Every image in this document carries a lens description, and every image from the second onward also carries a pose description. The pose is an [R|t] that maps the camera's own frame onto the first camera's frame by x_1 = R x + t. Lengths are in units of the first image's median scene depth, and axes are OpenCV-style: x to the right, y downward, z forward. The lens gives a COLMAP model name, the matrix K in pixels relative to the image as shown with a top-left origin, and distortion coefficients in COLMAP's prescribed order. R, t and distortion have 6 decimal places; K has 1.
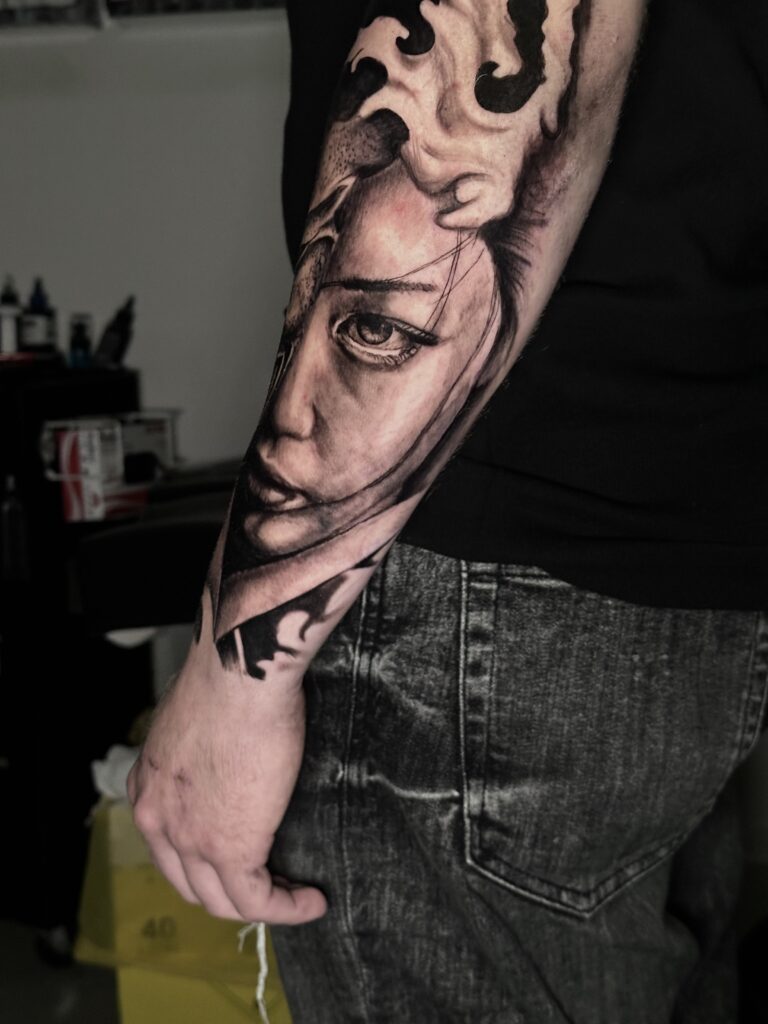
lens RADIAL K [[1455.3, 0, 384.0], [0, 1455.3, 512.0], [0, 0, 1]] dist [0.225263, -0.395899]
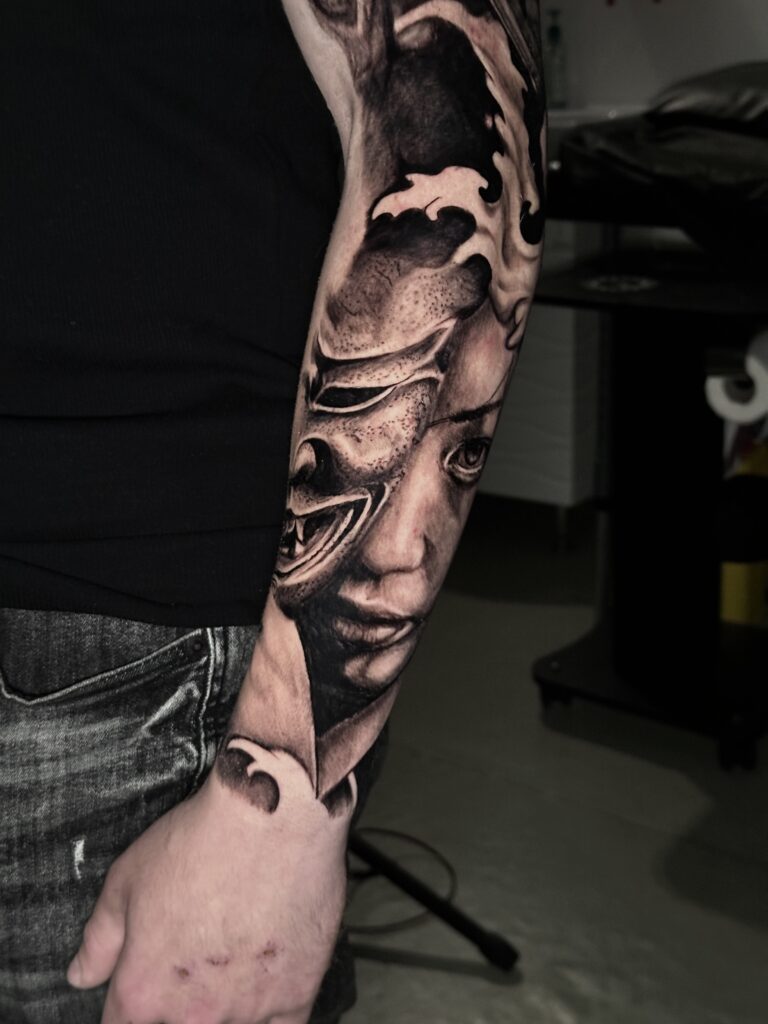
lens RADIAL K [[1455.3, 0, 384.0], [0, 1455.3, 512.0], [0, 0, 1]] dist [0.225263, -0.395899]
pose [[0.431067, -0.310740, 0.847125, -0.974360], [0.179443, 0.949601, 0.257019, -0.376759], [-0.884297, 0.041218, 0.465102, 0.569180]]
